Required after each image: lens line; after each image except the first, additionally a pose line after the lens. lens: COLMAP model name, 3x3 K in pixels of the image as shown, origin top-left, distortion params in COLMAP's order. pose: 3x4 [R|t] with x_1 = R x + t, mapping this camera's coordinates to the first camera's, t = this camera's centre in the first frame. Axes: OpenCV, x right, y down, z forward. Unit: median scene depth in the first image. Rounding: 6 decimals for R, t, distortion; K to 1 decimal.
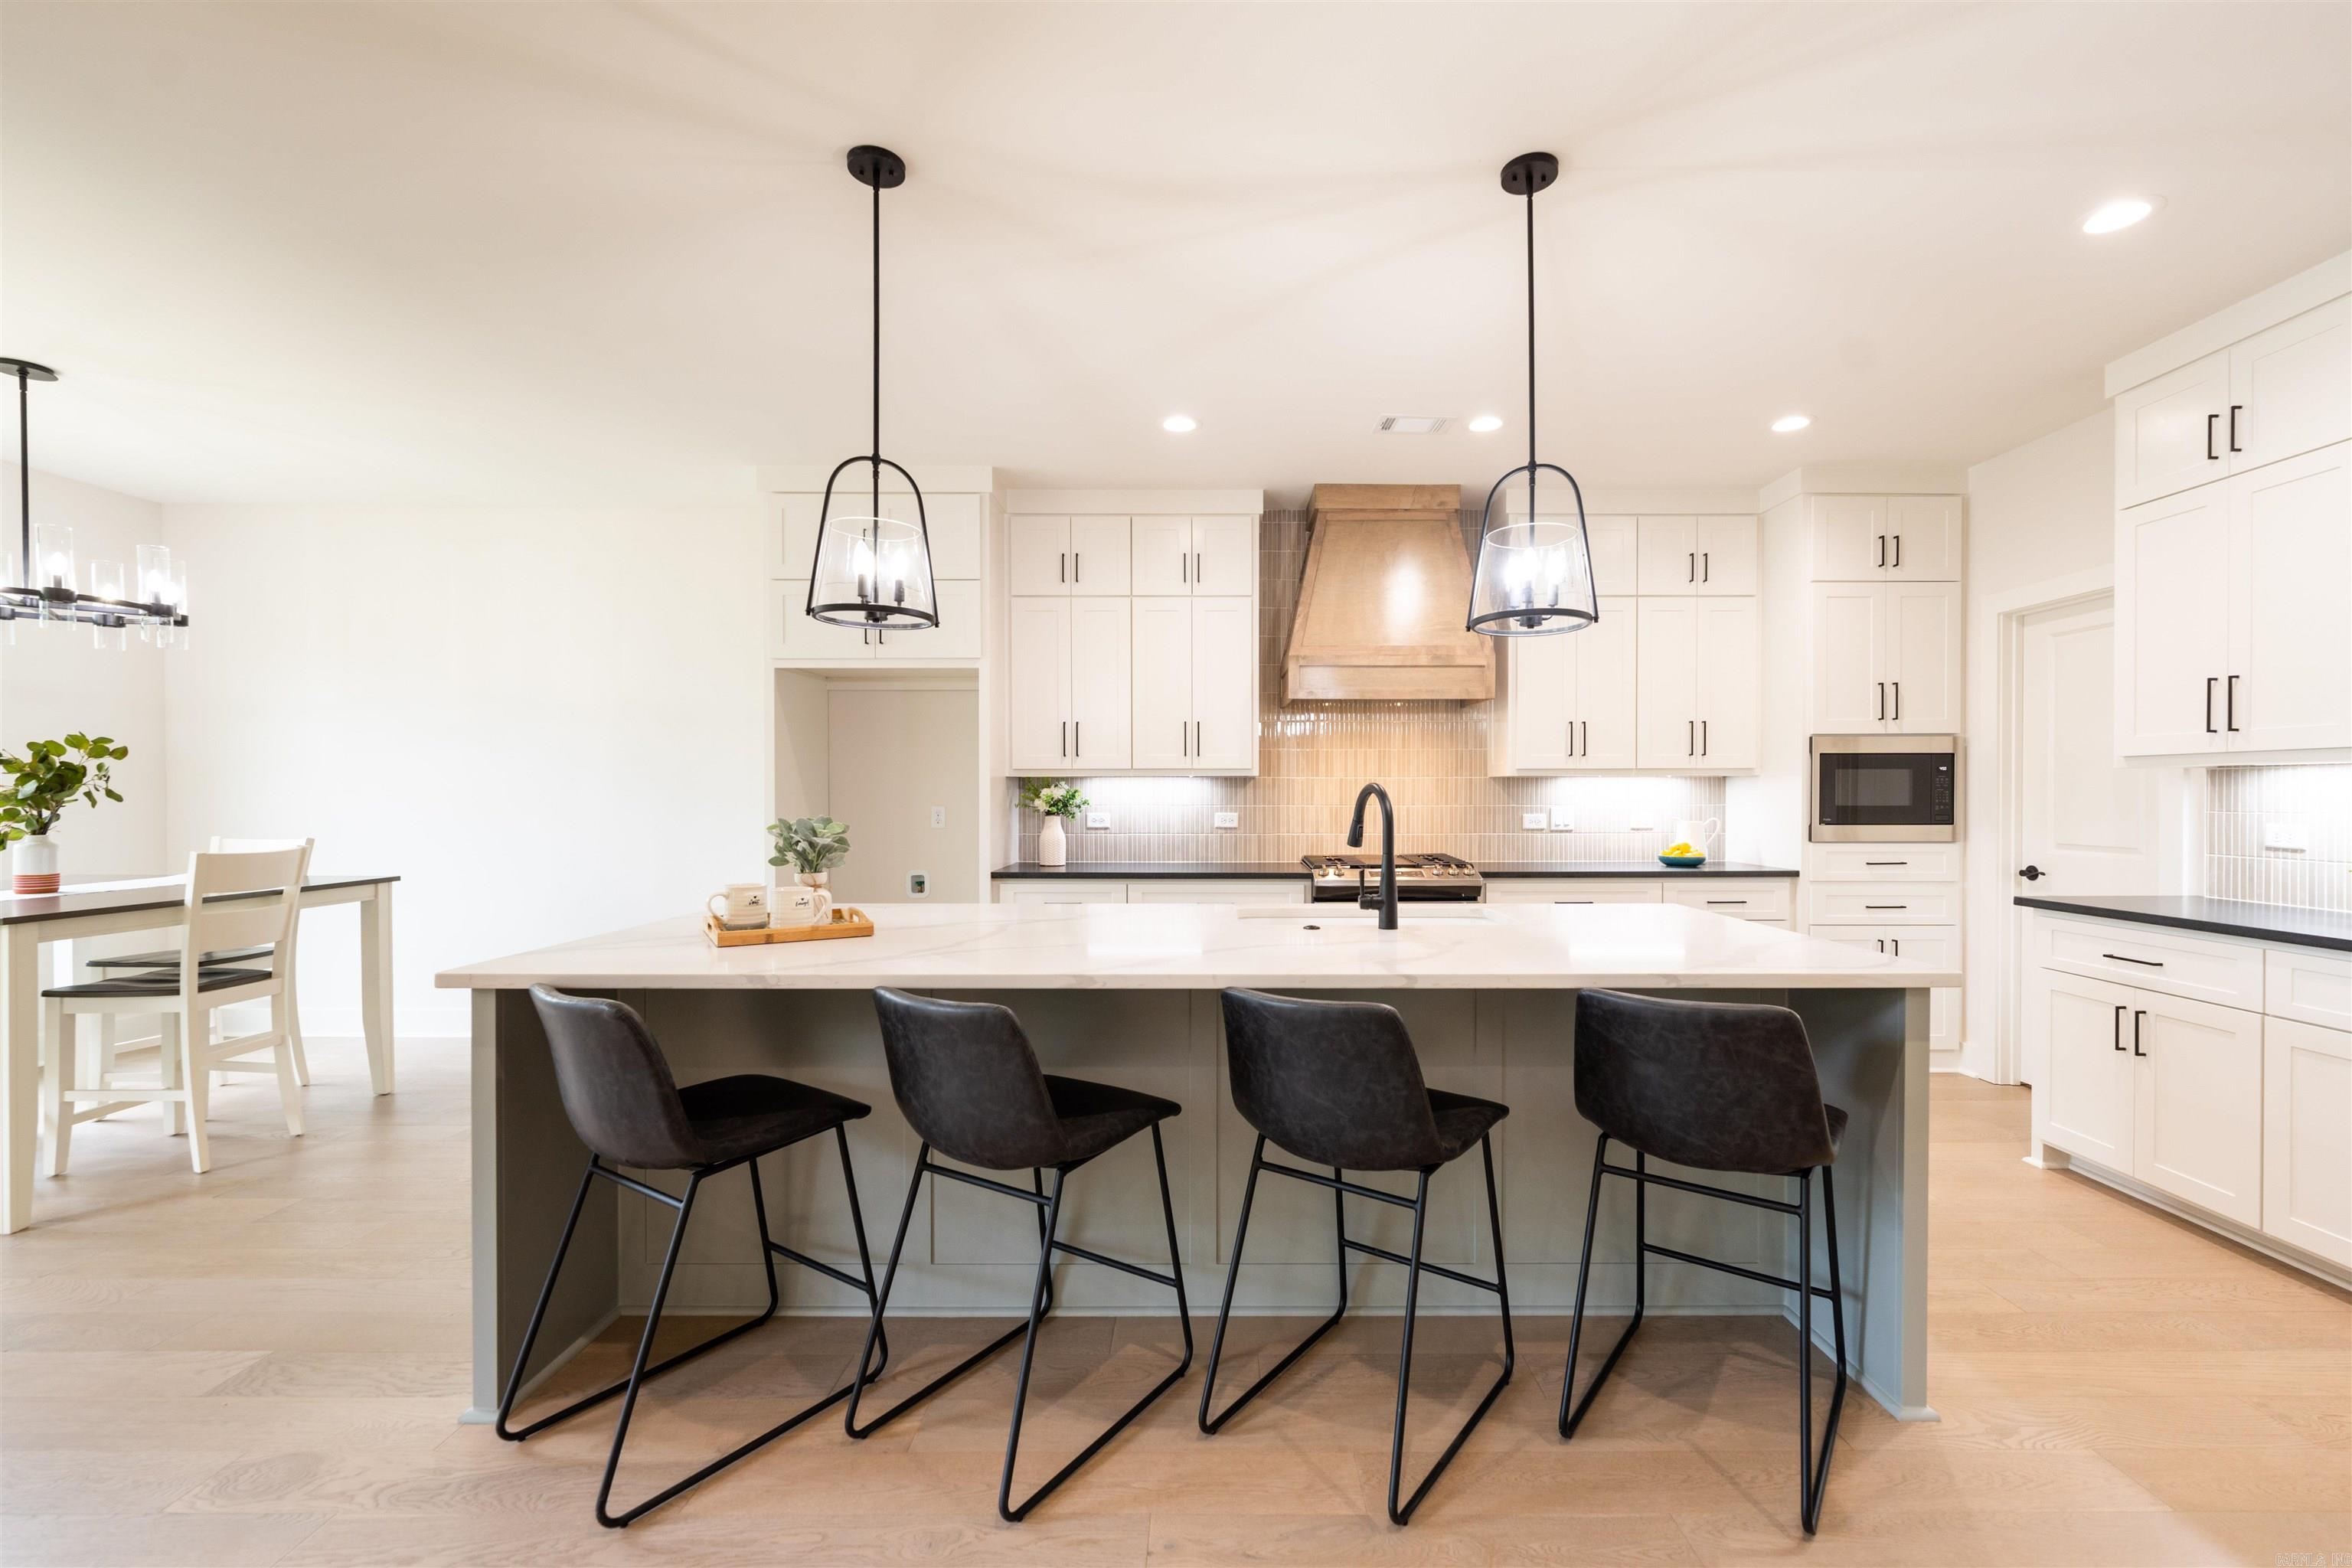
lens RADIAL K [[981.8, 0, 1210.6], [0, 981.8, 795.9], [0, 0, 1]] dist [-0.000178, 0.000065]
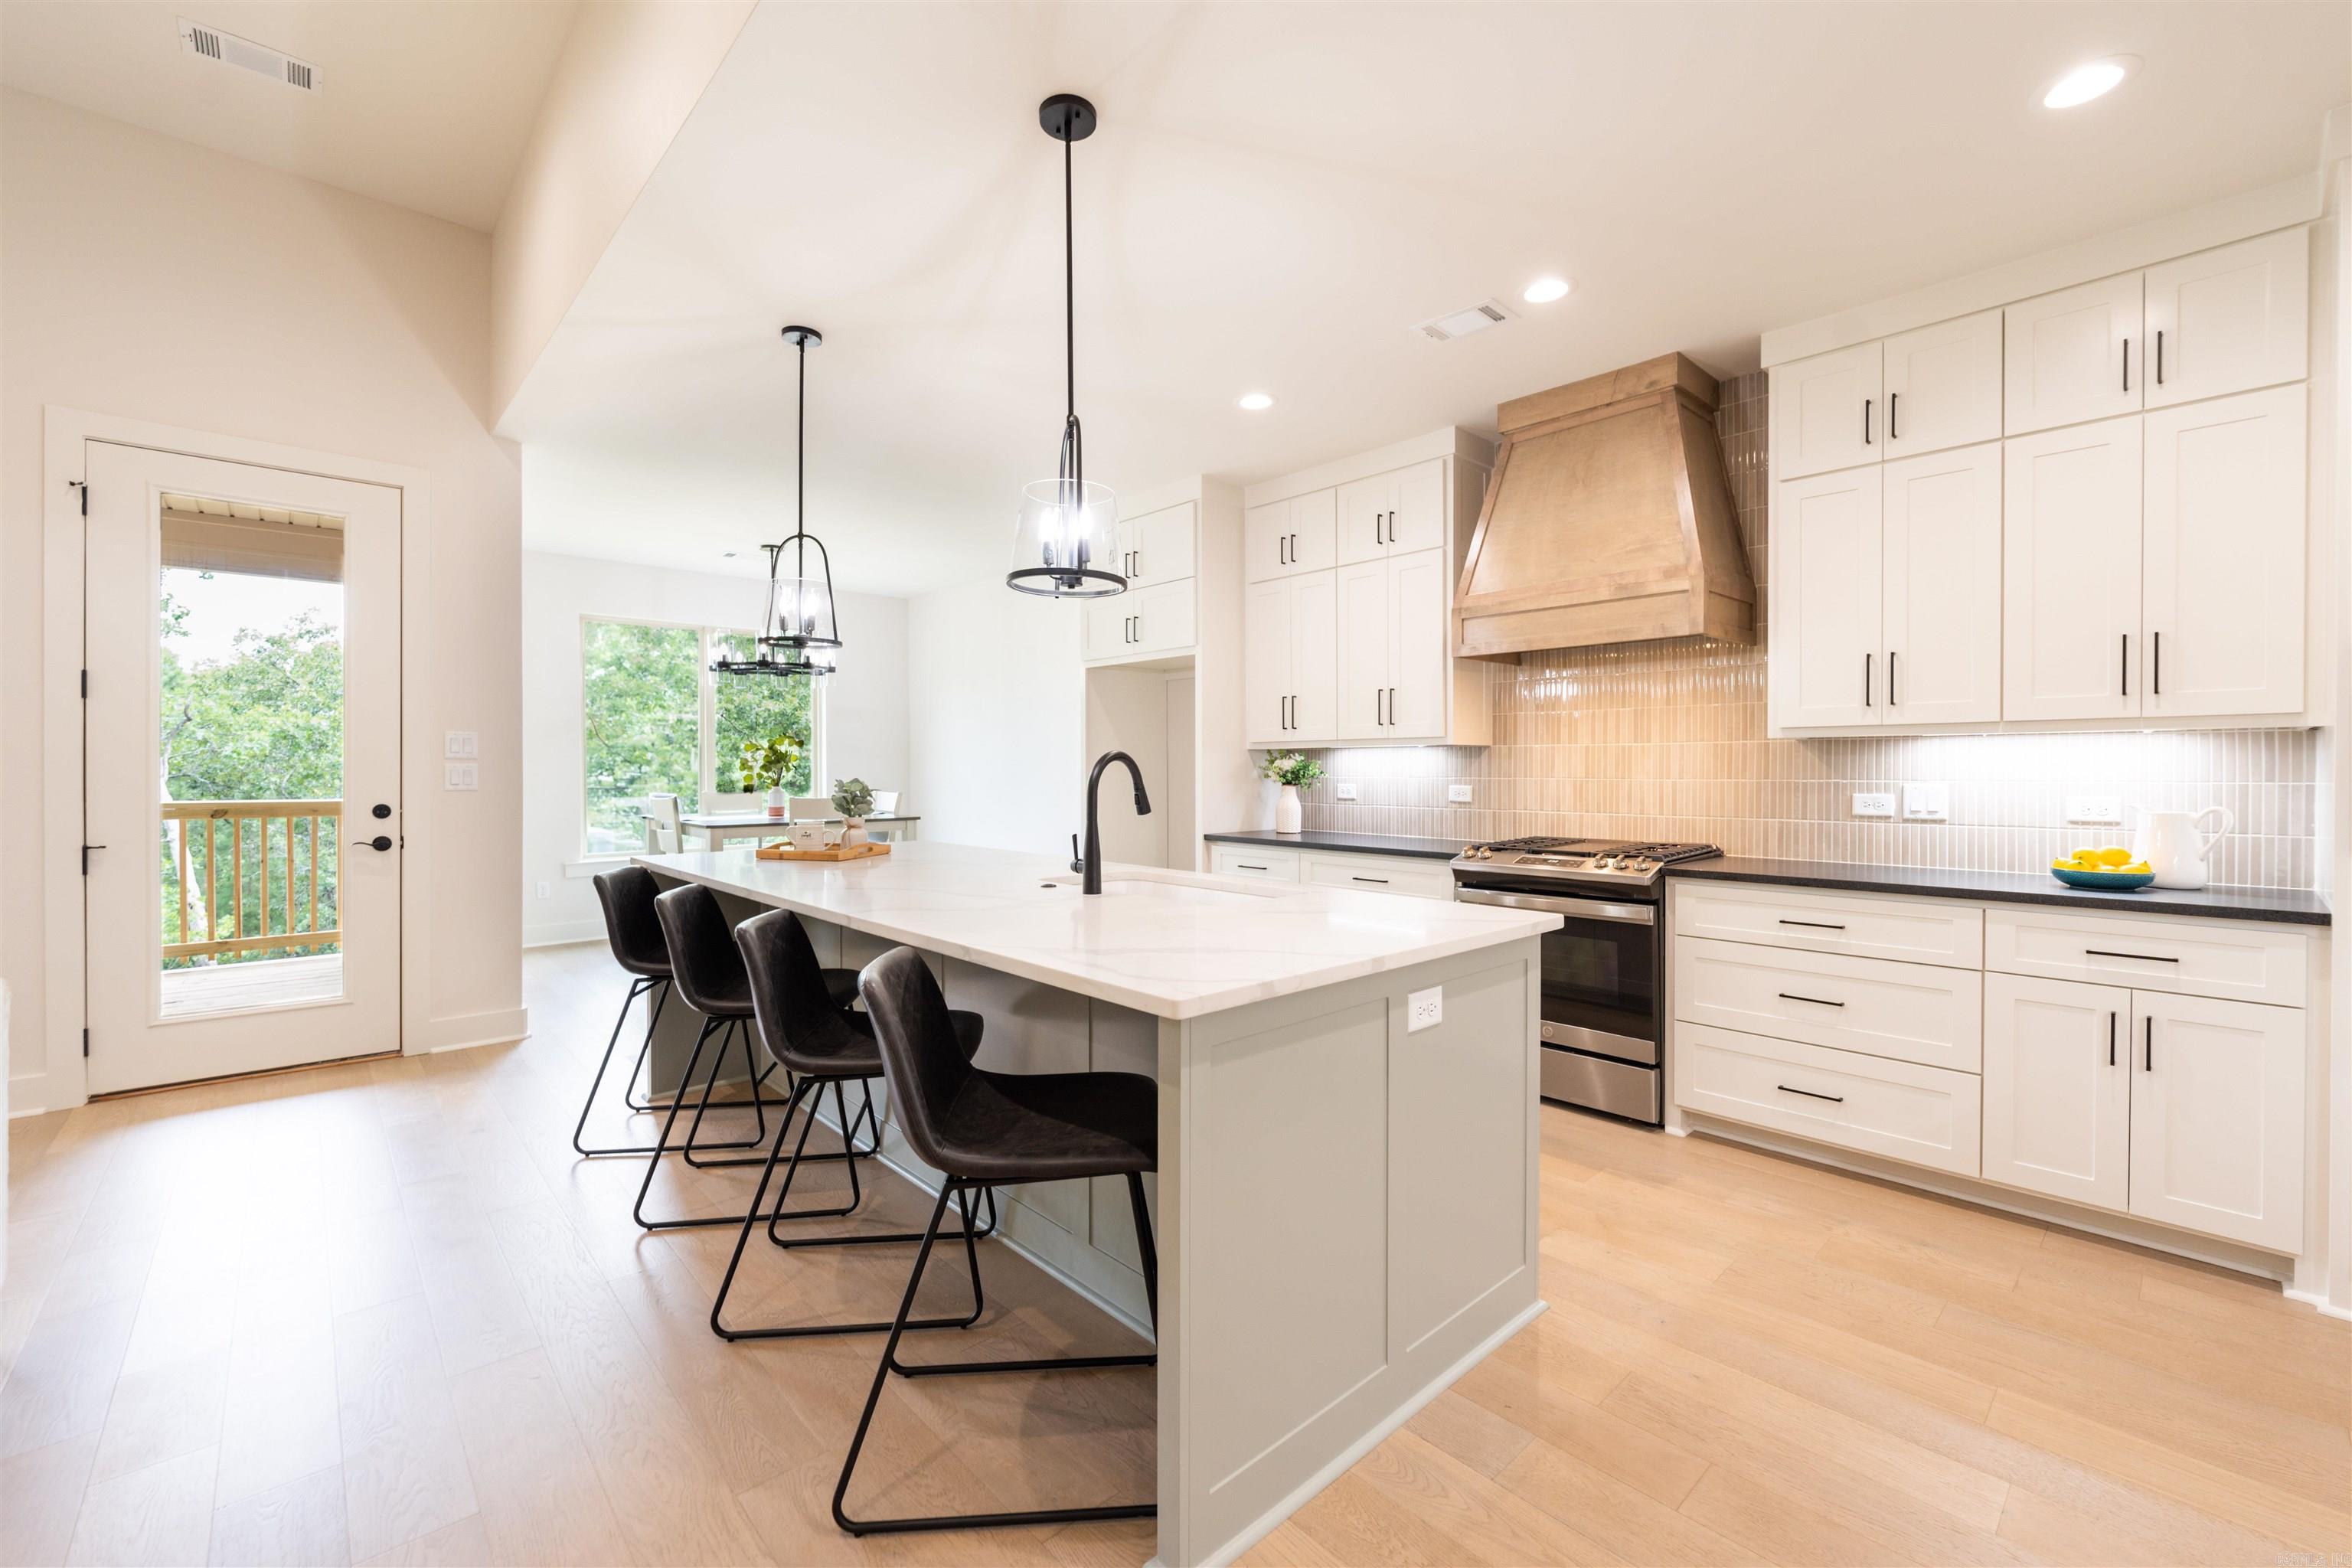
lens RADIAL K [[962.8, 0, 1161.2], [0, 962.8, 774.3], [0, 0, 1]] dist [0.000301, -0.000399]
pose [[0.667245, 0.005206, -0.744820, 0.540170], [-0.001782, 0.999984, 0.005393, 0.002682], [0.744836, -0.002272, 0.667244, 0.215034]]
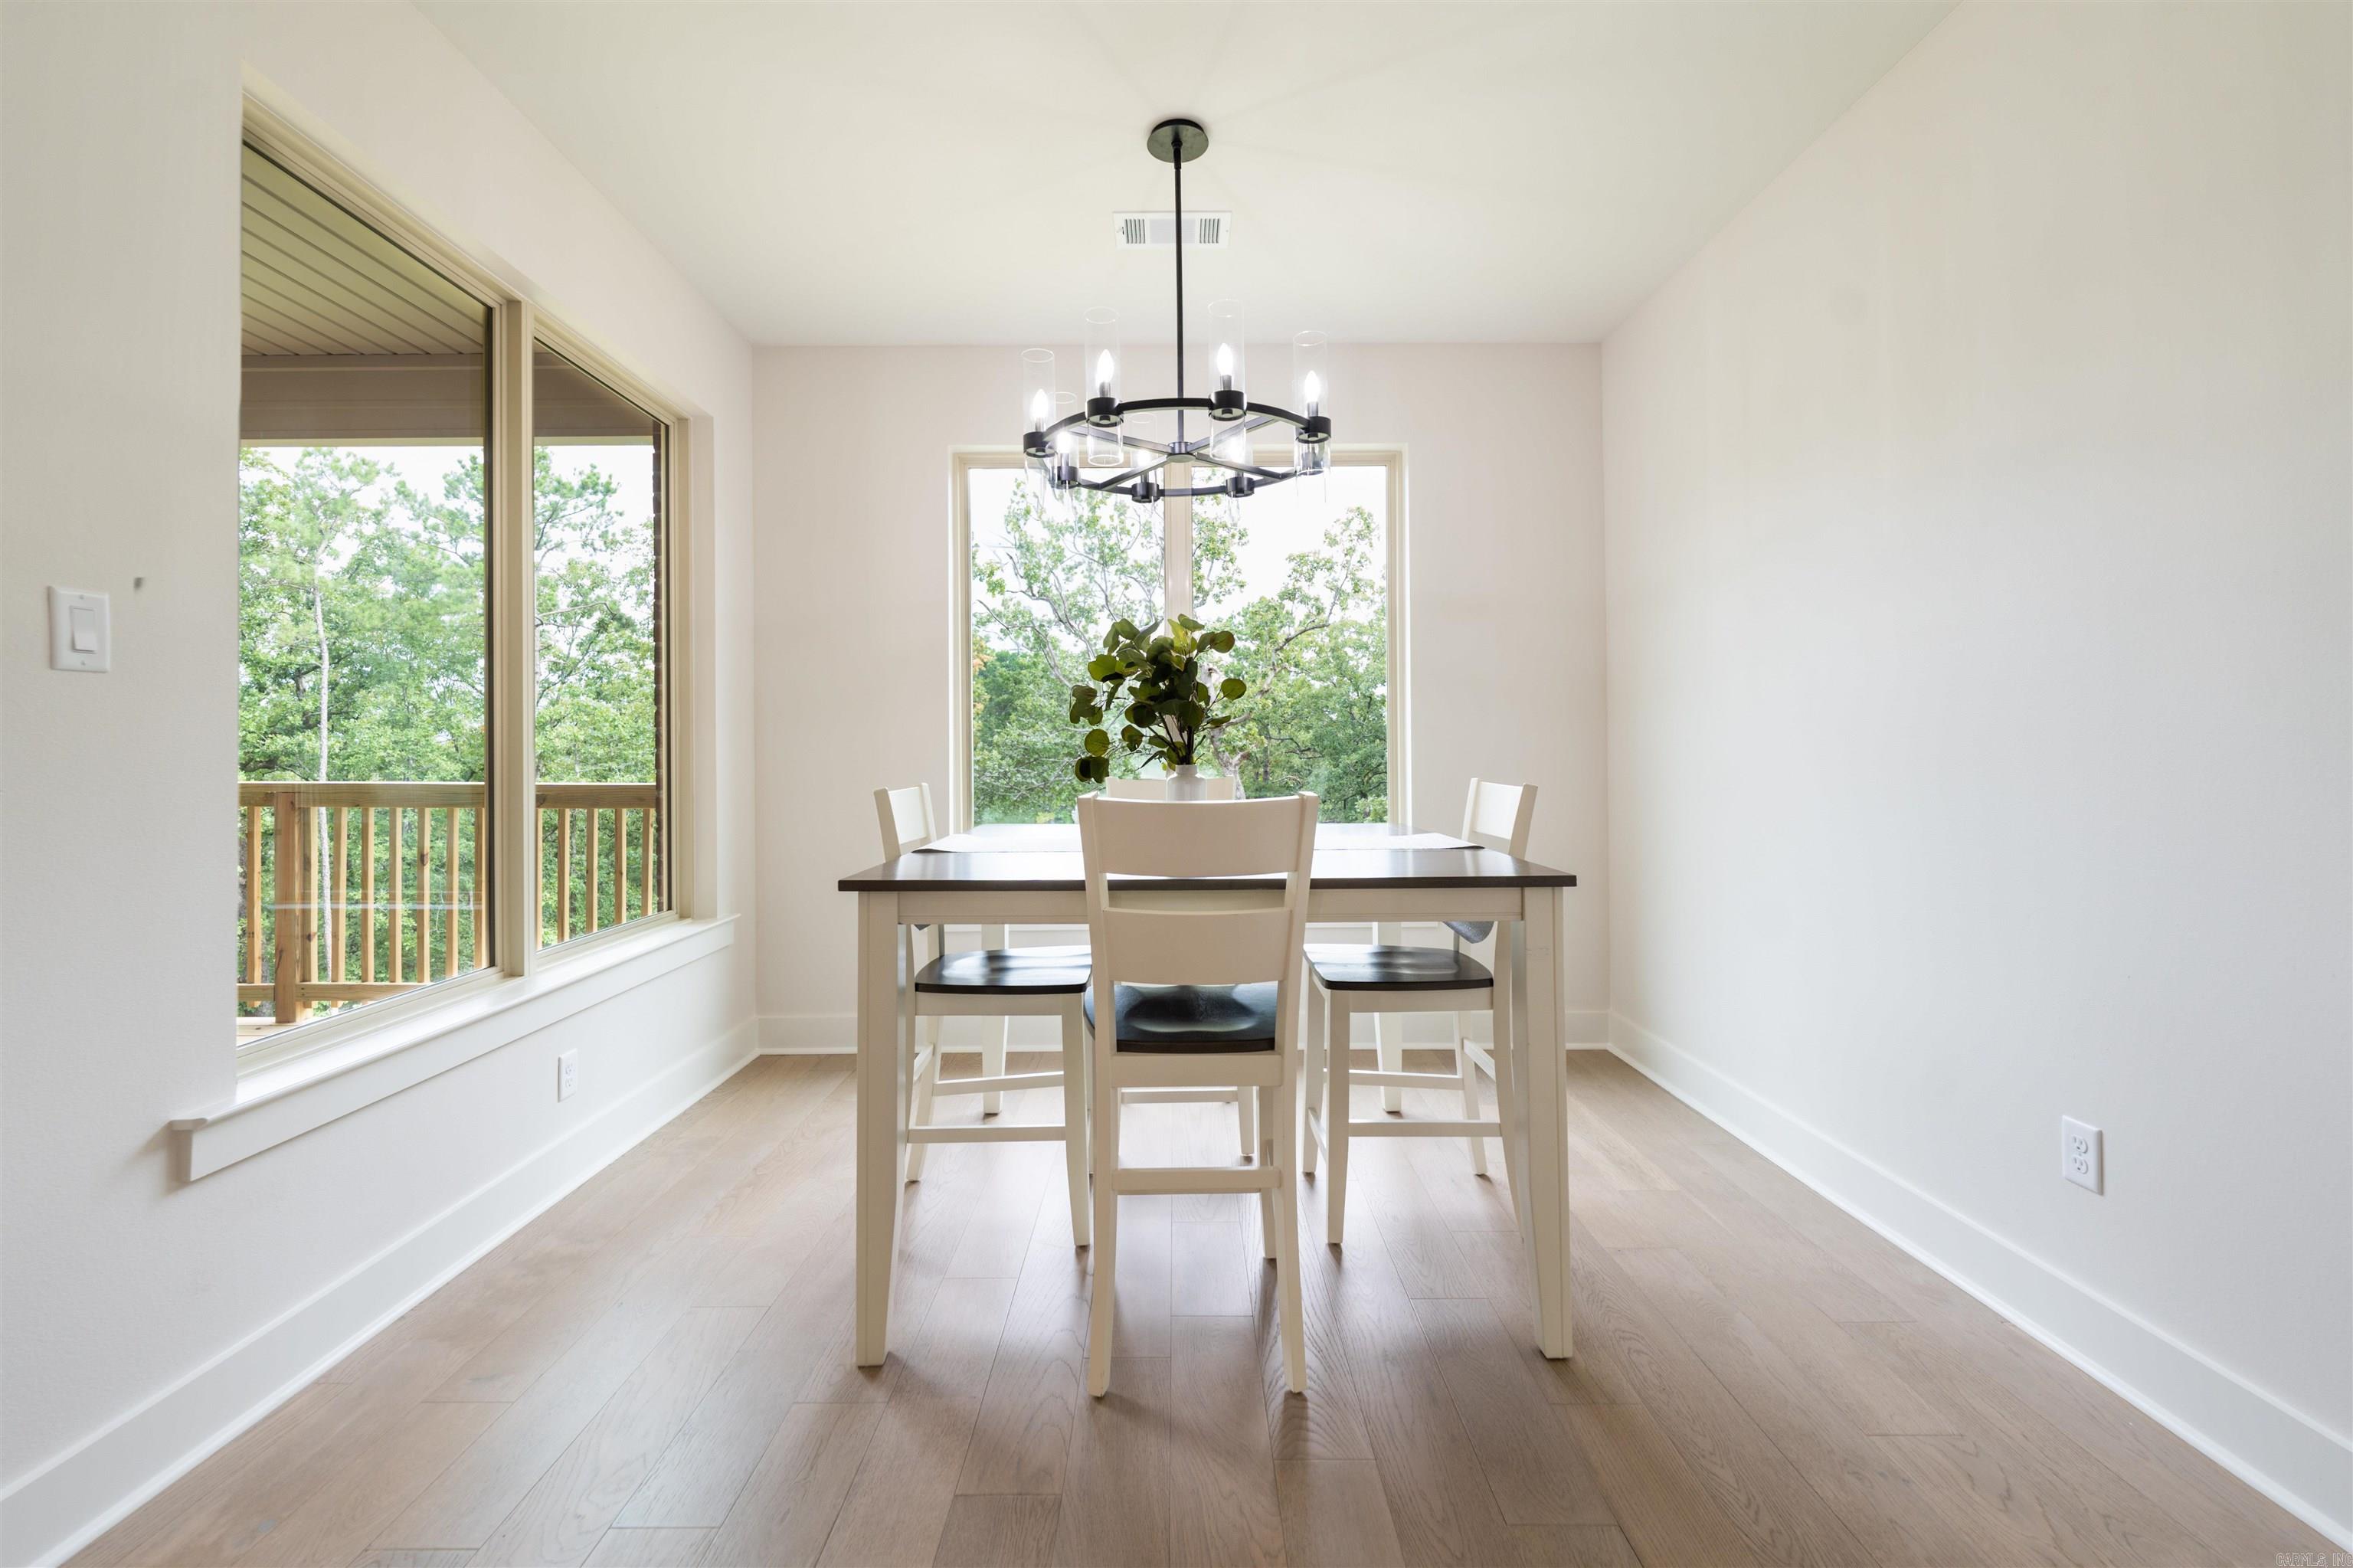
lens RADIAL K [[957.6, 0, 1173.5], [0, 957.6, 761.6], [0, 0, 1]] dist [-0.001912, -0.000210]
pose [[-0.005283, 0.003052, -0.999981, -0.345371], [0.003495, 0.999989, 0.003033, 0.024696], [0.999980, -0.003478, -0.005294, 0.723760]]
